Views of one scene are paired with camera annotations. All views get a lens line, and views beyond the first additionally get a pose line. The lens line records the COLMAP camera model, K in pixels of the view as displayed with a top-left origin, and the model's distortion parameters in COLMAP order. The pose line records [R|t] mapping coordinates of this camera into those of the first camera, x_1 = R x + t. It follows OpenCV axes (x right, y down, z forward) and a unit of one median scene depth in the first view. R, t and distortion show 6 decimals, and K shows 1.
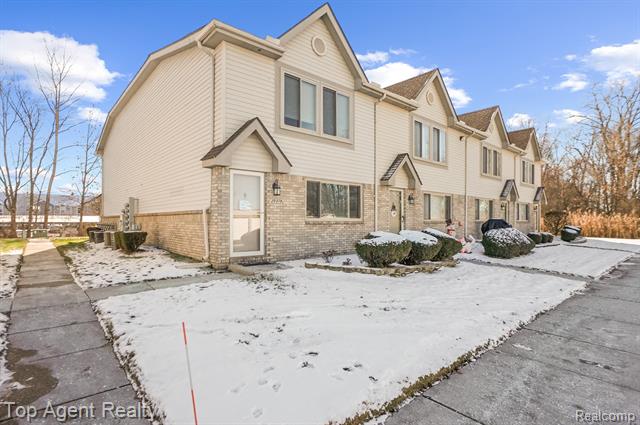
lens RADIAL K [[315.5, 0, 315.1], [0, 315.5, 216.4], [0, 0, 1]] dist [-0.003775, -0.001120]
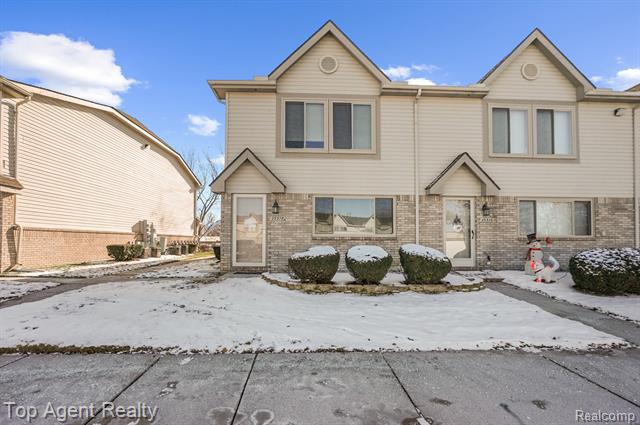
lens RADIAL K [[315.5, 0, 315.8], [0, 315.5, 227.3], [0, 0, 1]] dist [-0.003775, -0.001120]
pose [[0.797486, -0.026348, -0.602762, 0.599396], [0.003938, 0.999252, -0.038470, 0.023613], [0.603325, 0.028306, 0.796993, 0.186367]]
